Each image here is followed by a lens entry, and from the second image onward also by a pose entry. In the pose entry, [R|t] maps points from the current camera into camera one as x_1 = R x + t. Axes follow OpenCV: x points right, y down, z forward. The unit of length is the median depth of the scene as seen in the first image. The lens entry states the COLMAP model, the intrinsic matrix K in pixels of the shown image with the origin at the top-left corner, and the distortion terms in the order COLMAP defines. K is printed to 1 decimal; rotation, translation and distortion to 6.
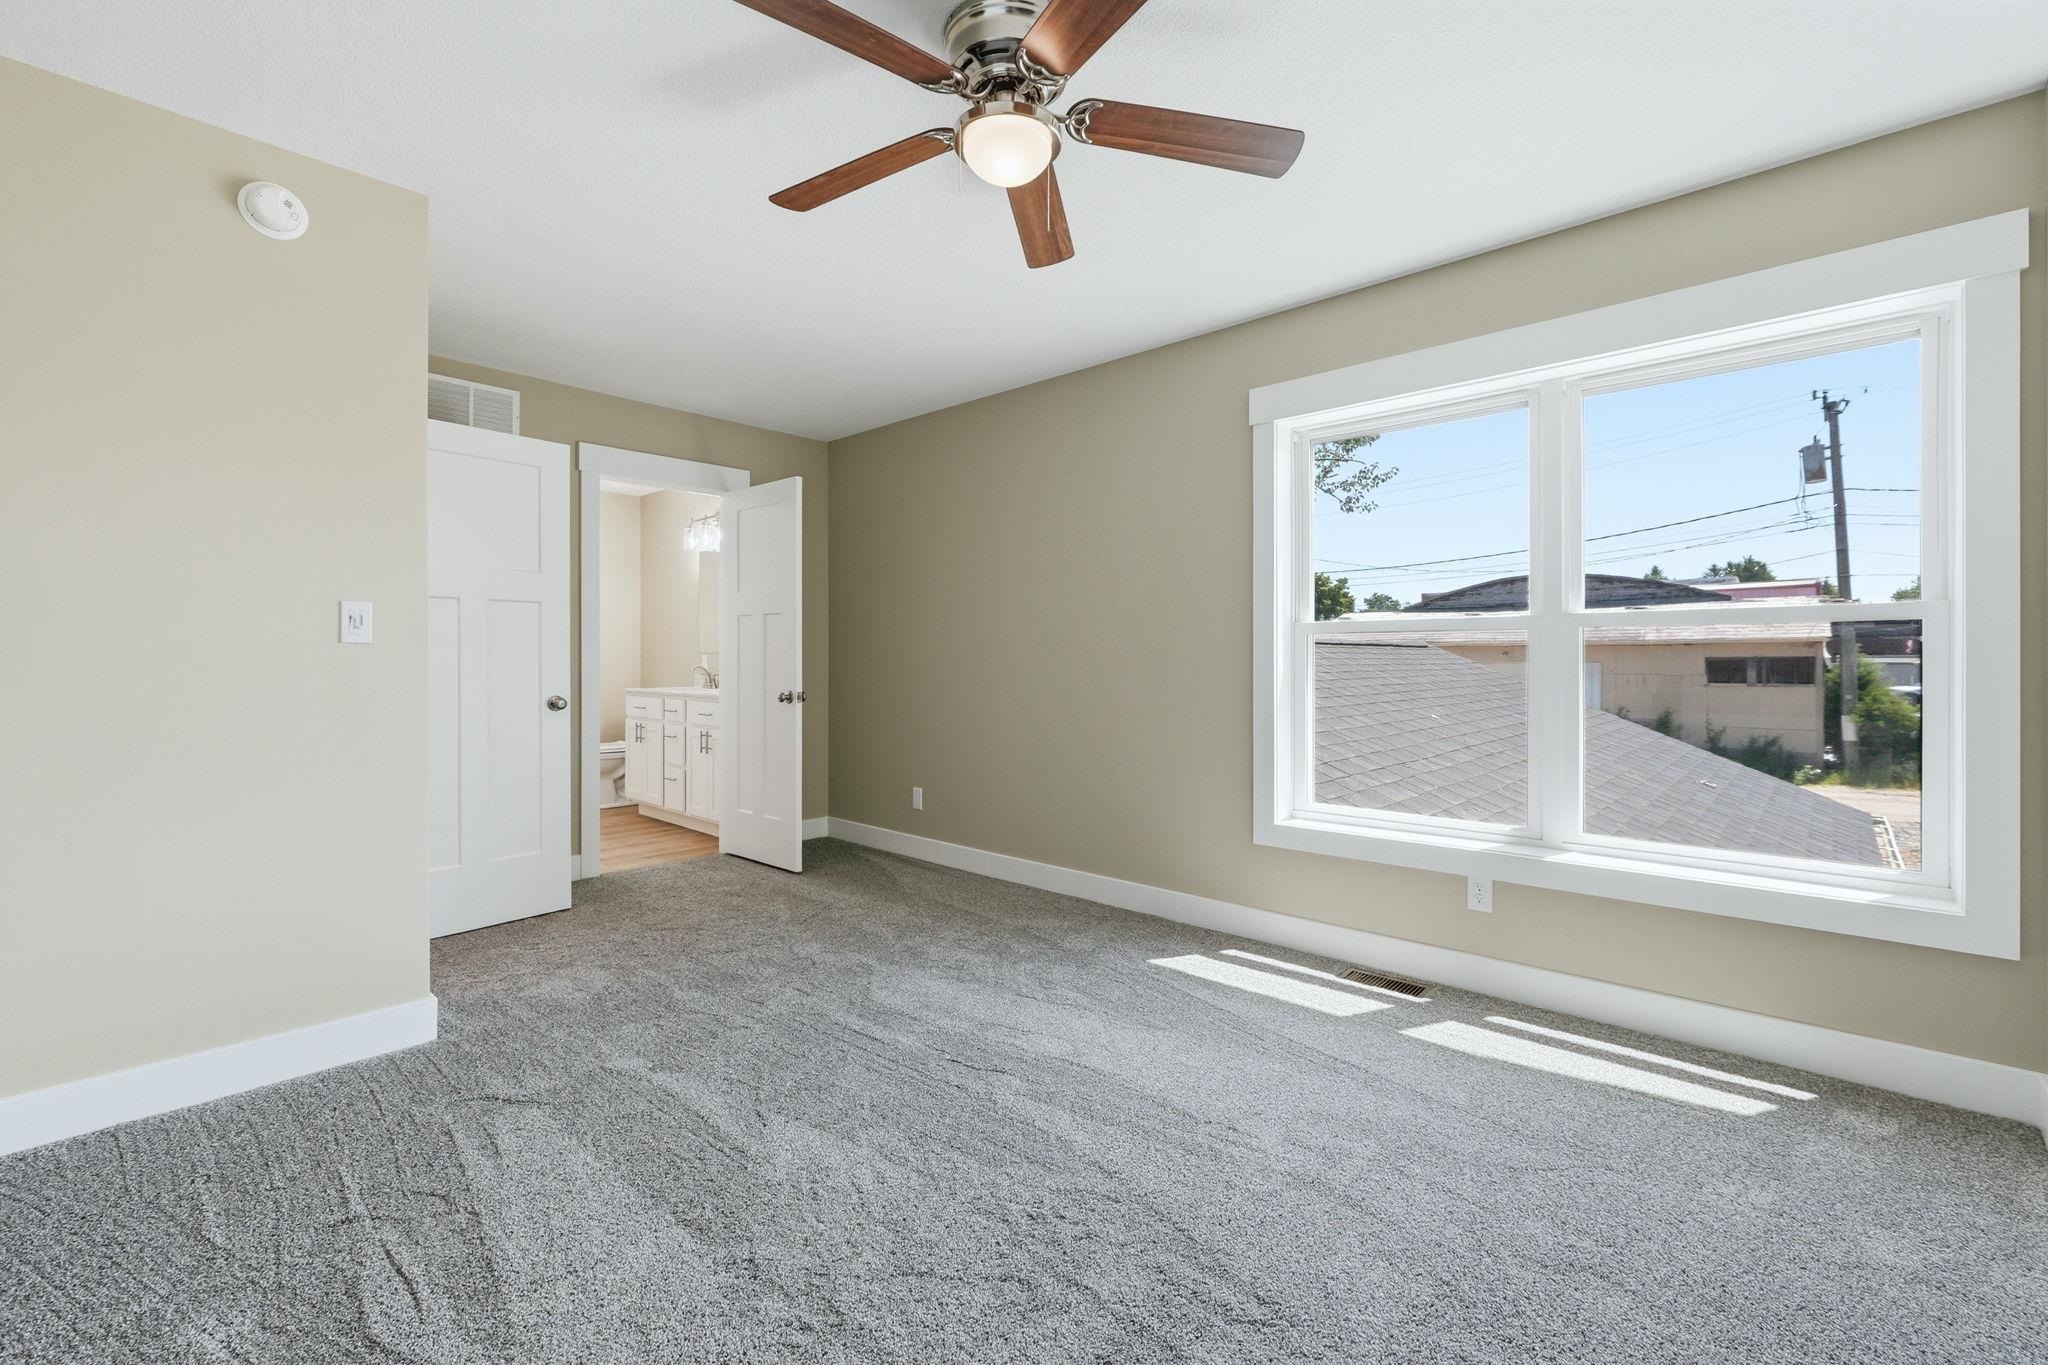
lens RADIAL K [[867.2, 0, 1019.2], [0, 867.2, 671.9], [0, 0, 1]] dist [-0.000513, 0.000632]
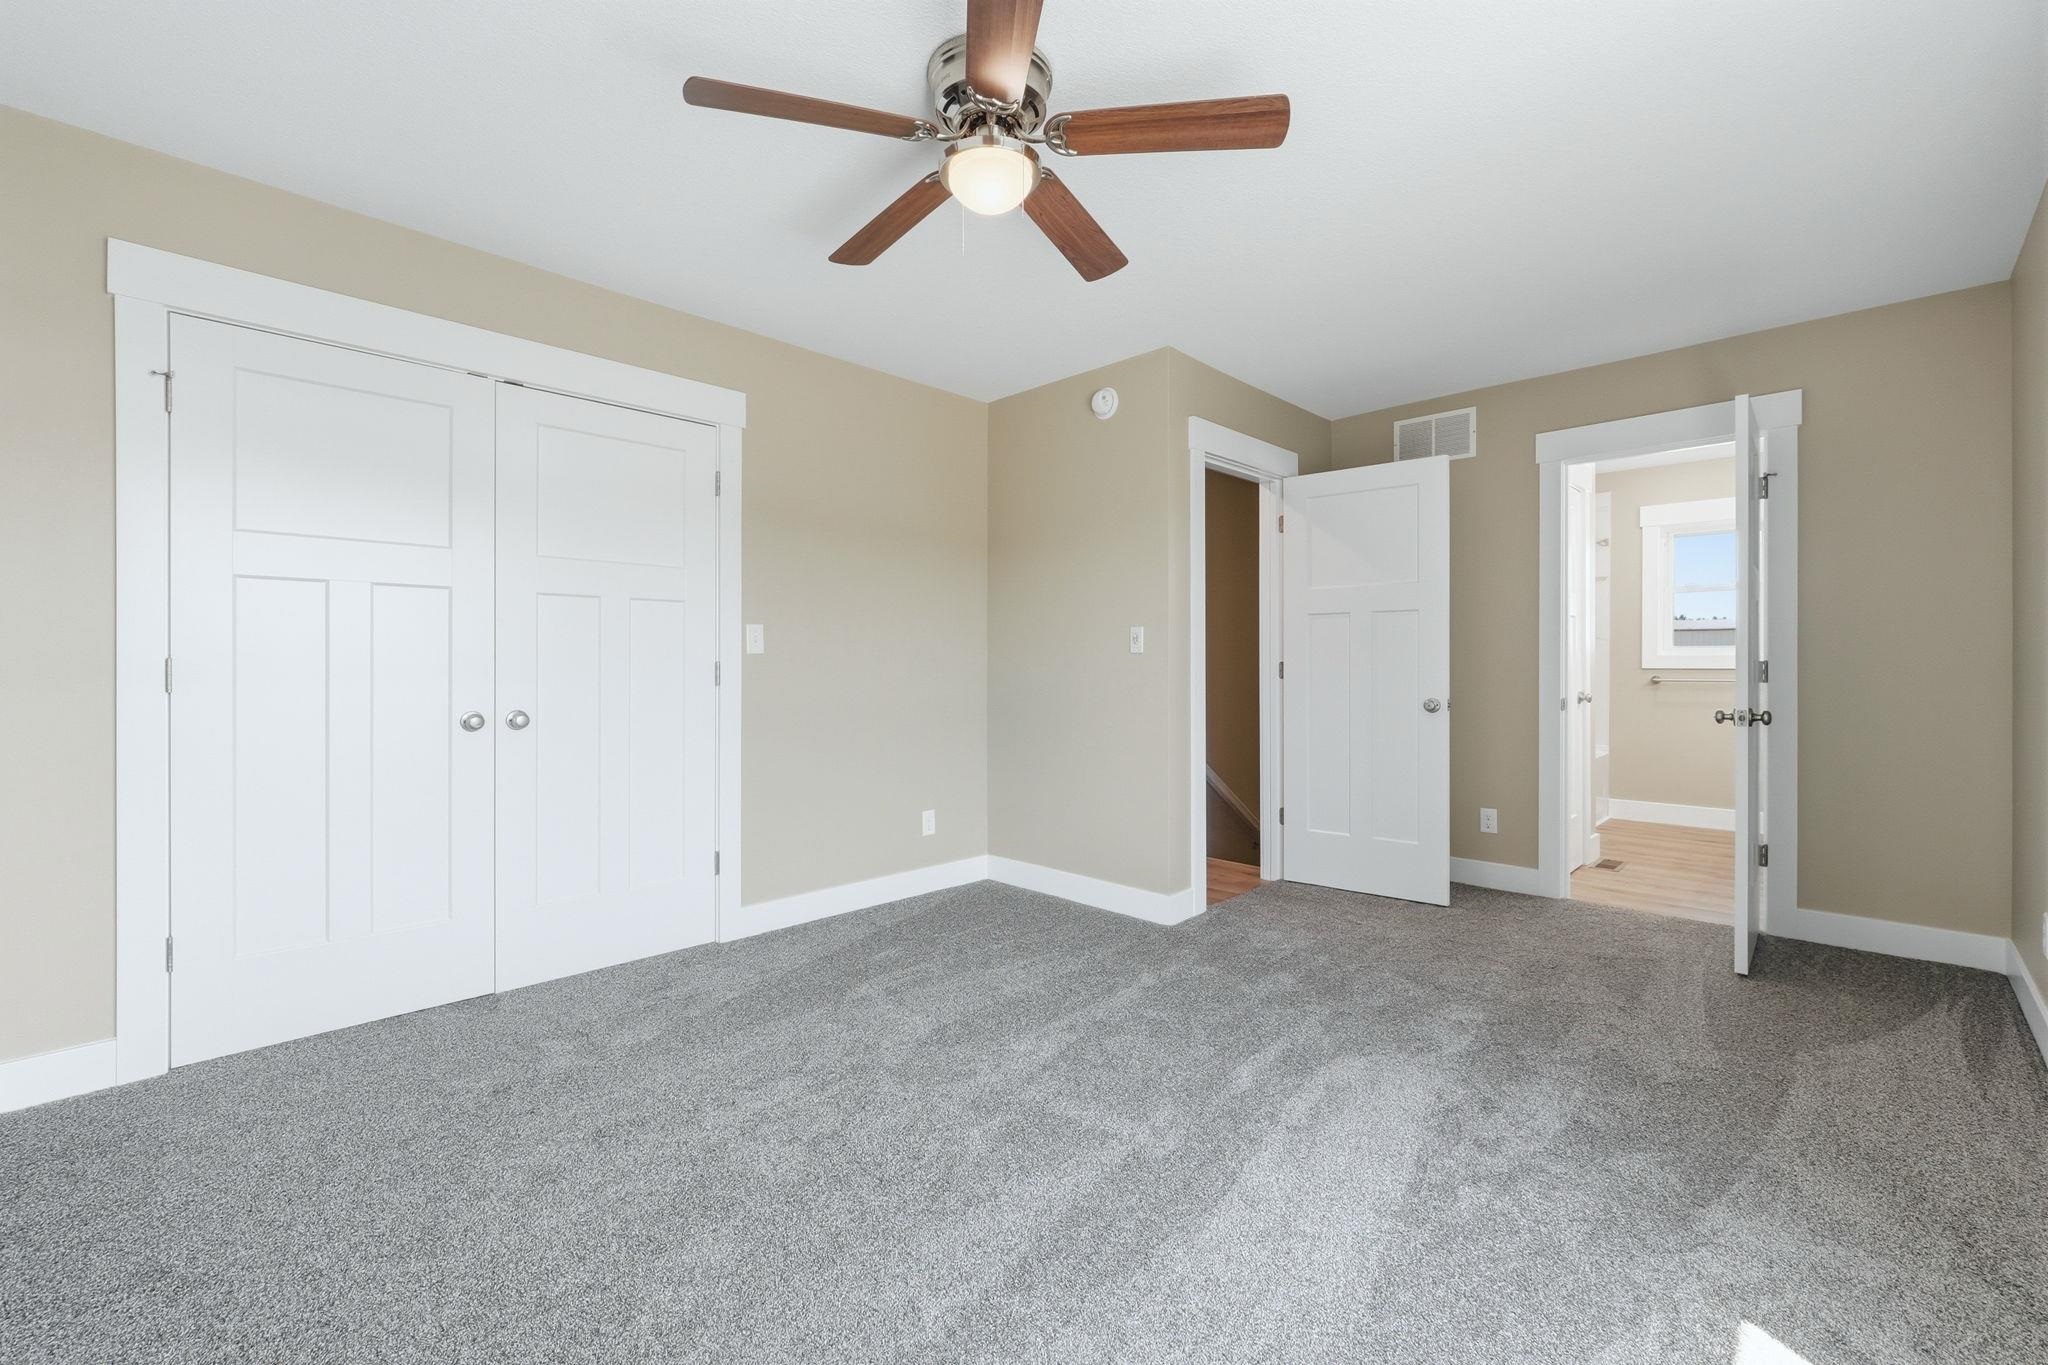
lens RADIAL K [[864.5, 0, 1022.2], [0, 864.5, 667.3], [0, 0, 1]] dist [-0.001213, 0.000438]
pose [[-0.027667, 0.002002, -0.999615, 0.629232], [-0.013144, 0.999911, 0.002366, -0.005858], [0.999531, 0.013205, -0.027638, 0.645767]]
